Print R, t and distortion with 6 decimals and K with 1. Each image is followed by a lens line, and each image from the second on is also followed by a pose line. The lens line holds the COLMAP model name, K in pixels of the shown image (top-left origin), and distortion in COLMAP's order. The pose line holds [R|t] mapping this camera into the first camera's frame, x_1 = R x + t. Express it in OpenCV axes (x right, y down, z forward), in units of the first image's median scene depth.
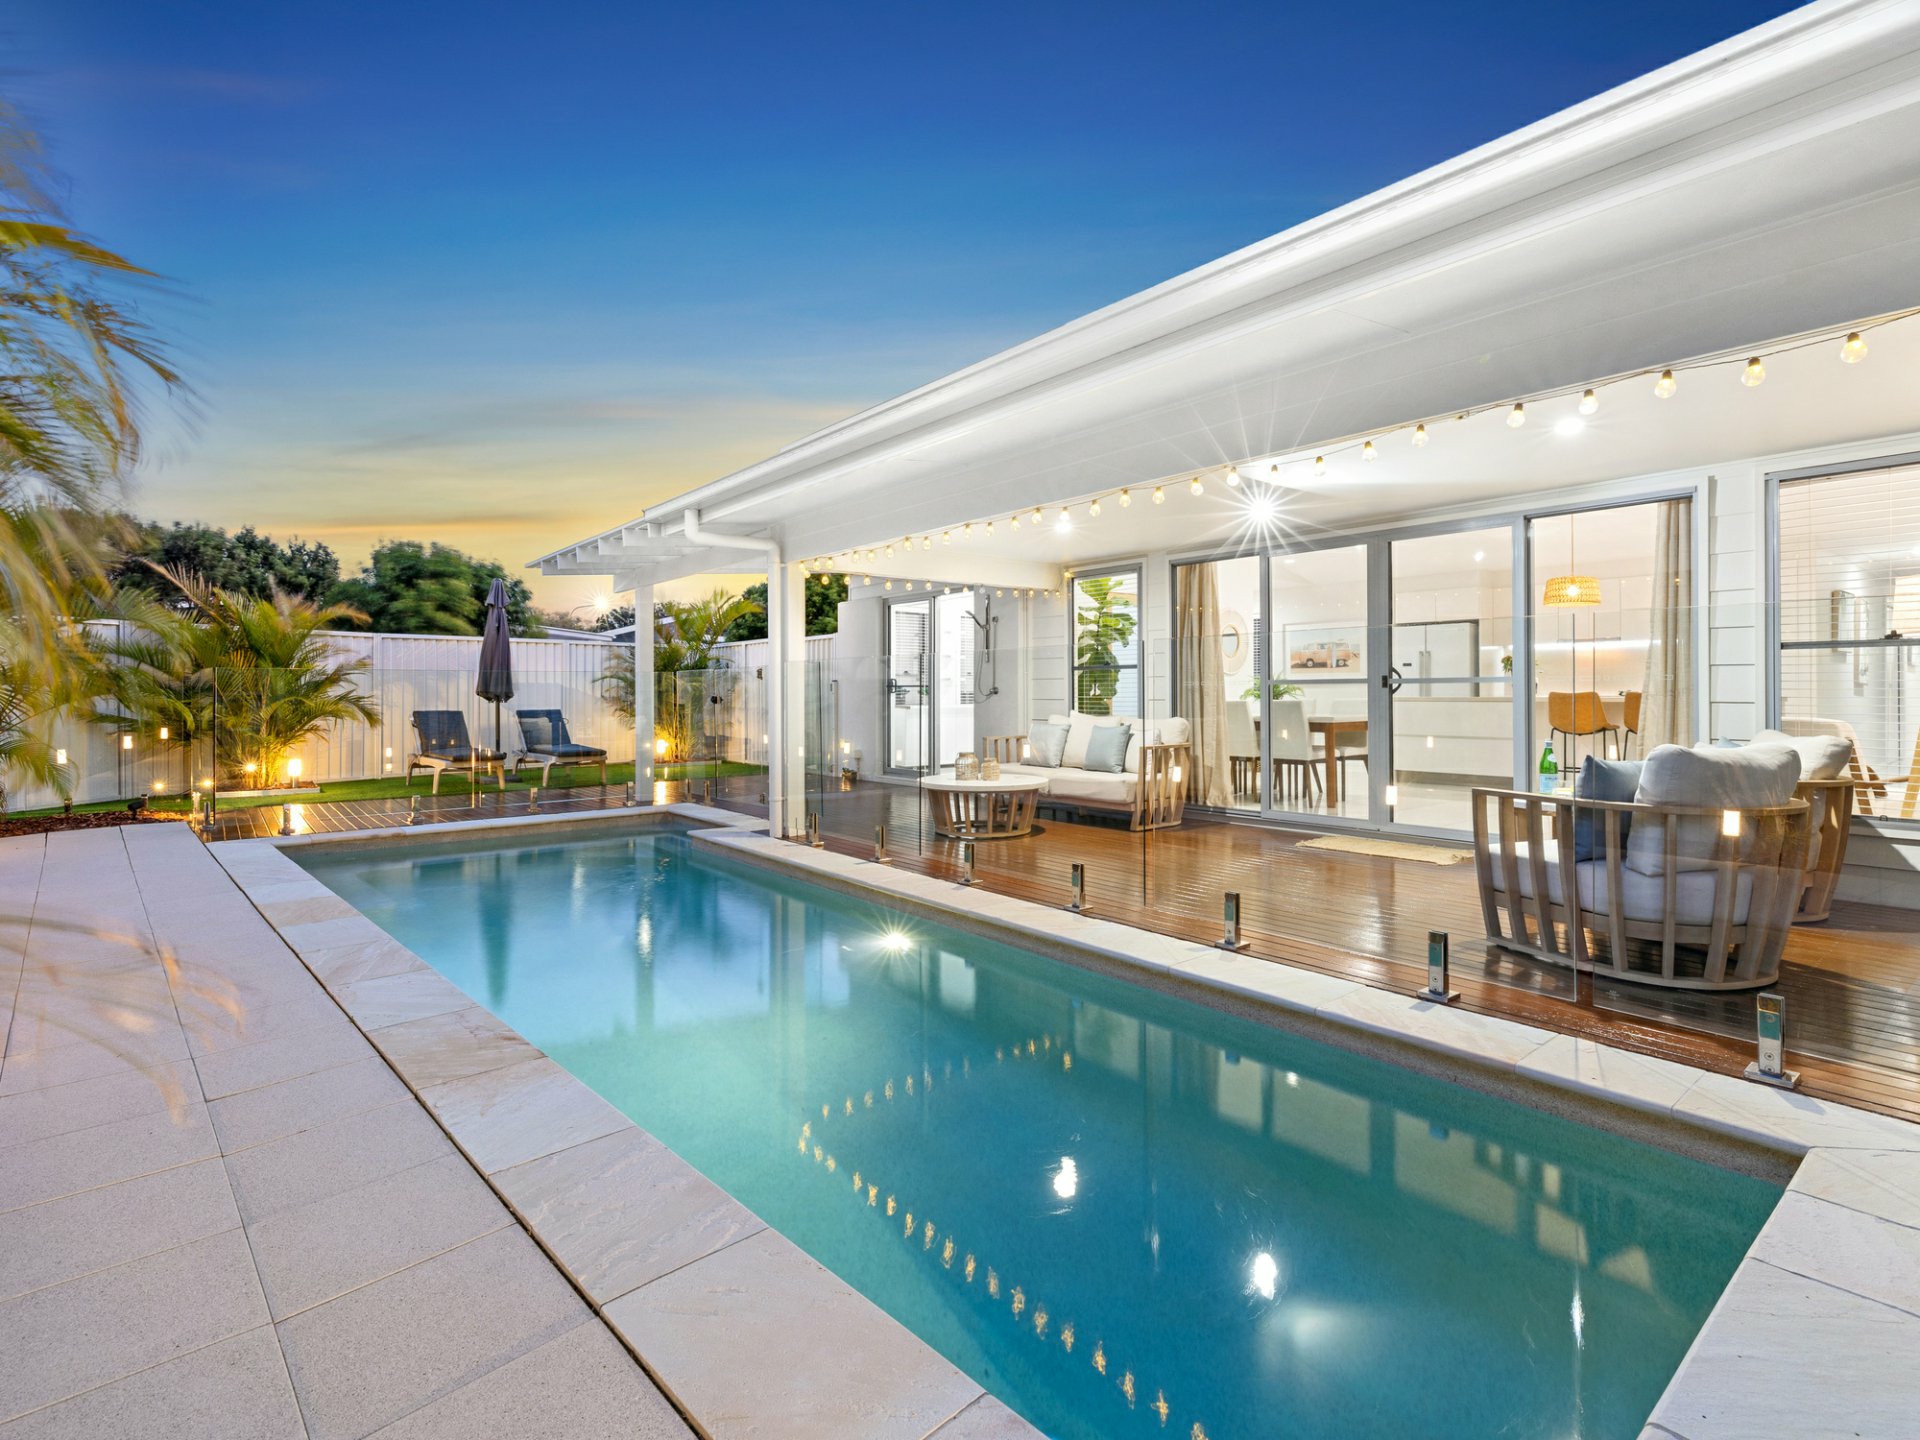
lens RADIAL K [[936.8, 0, 950.4], [0, 936.8, 687.7], [0, 0, 1]] dist [0.000591, -0.000101]
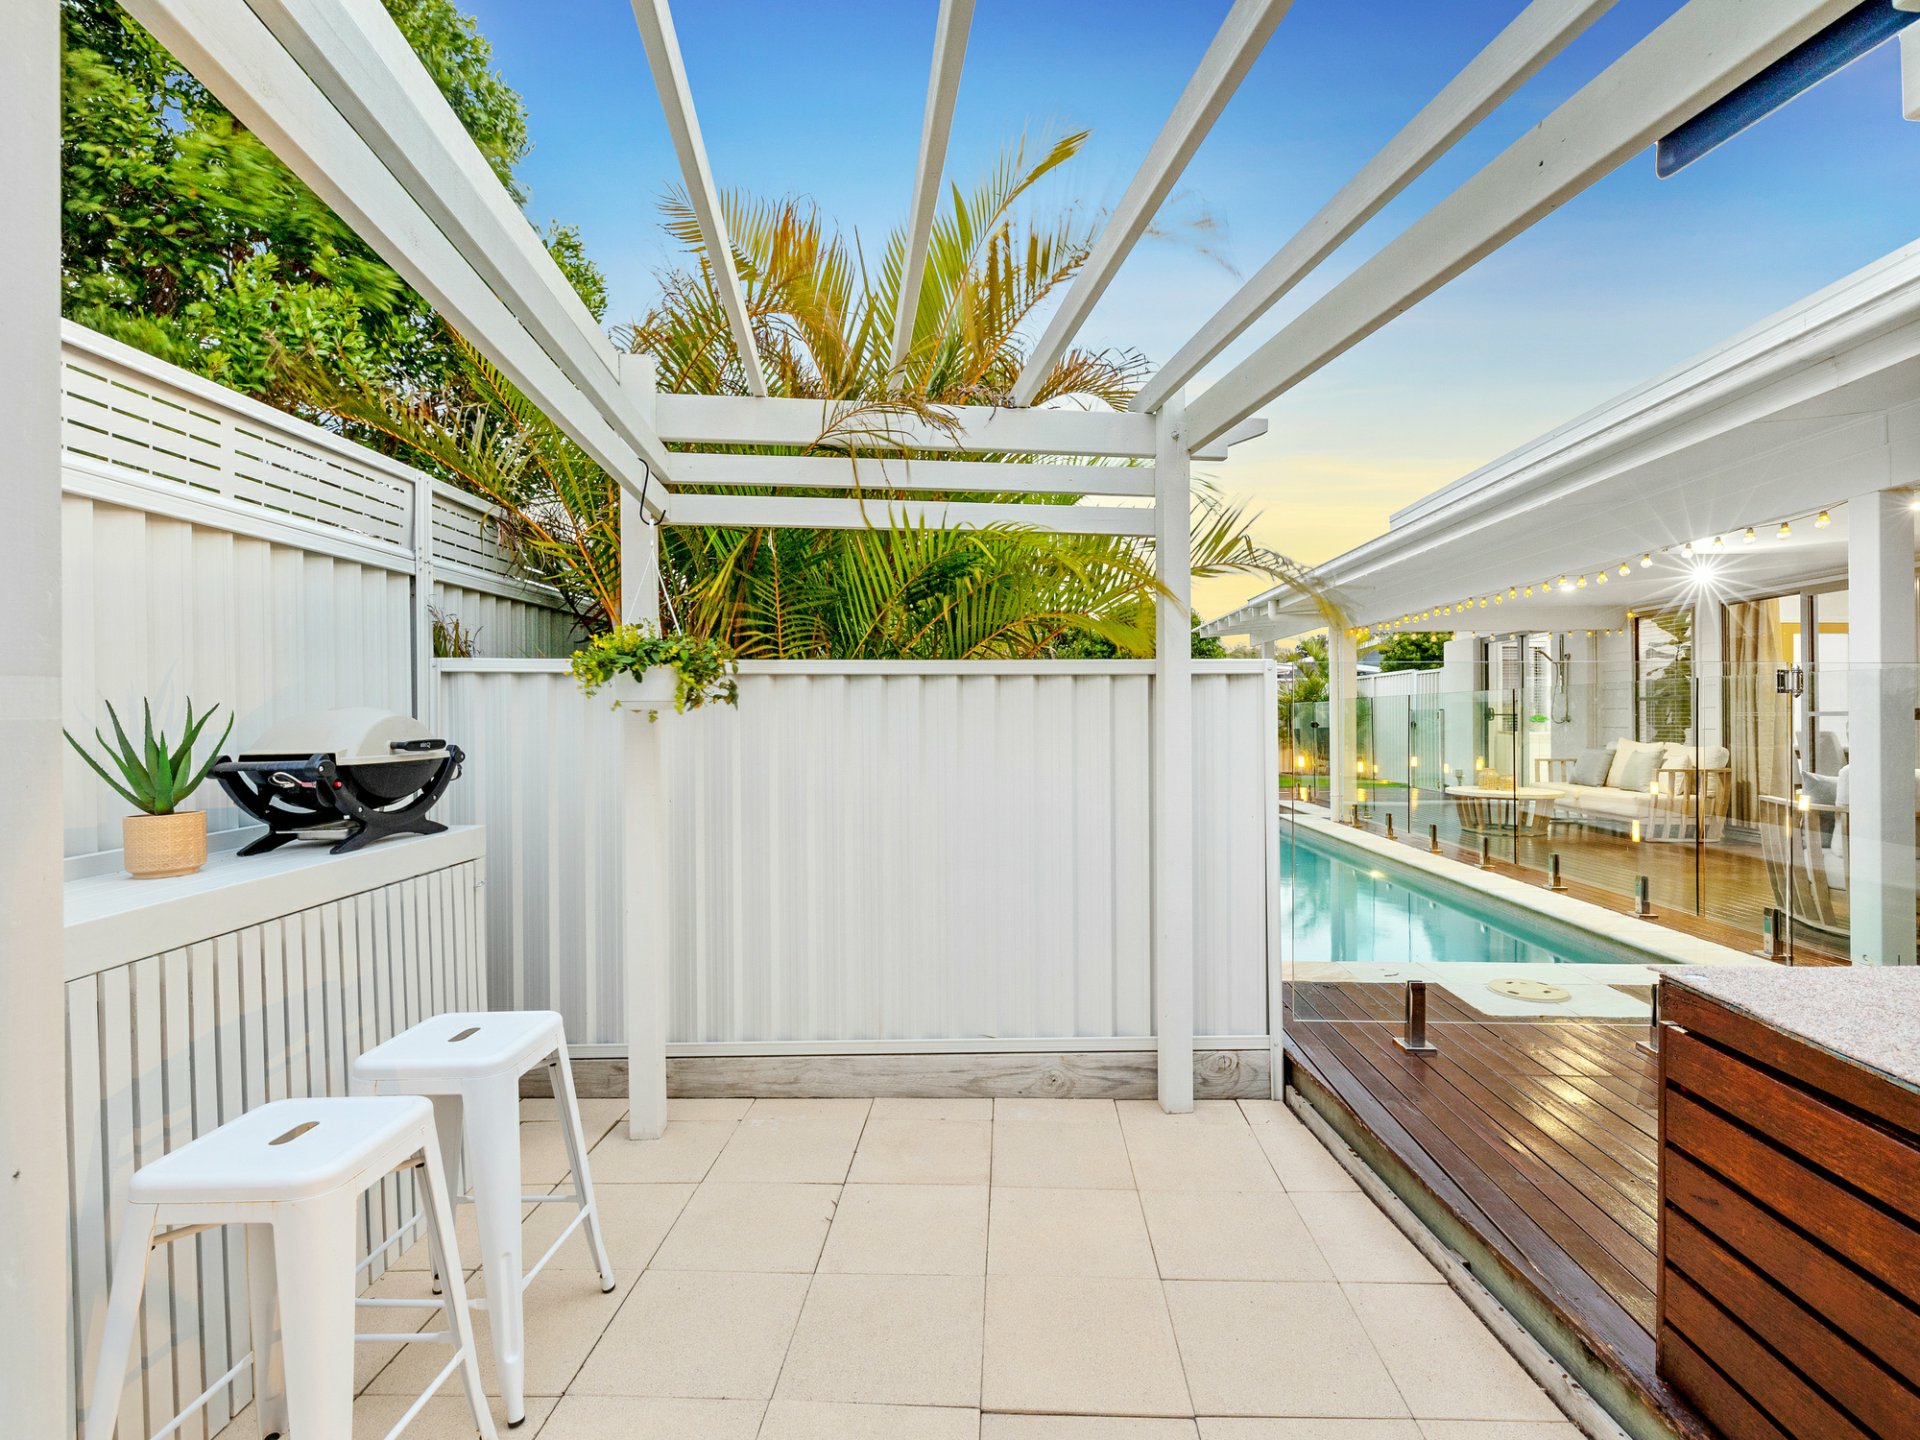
lens RADIAL K [[936.8, 0, 959.9], [0, 936.8, 724.8], [0, 0, 1]] dist [0.000591, -0.000101]
pose [[0.749026, 0.008975, -0.662480, 0.266402], [0.001672, 0.999879, 0.015436, -0.008855], [0.662539, -0.012670, 0.748921, -0.363382]]
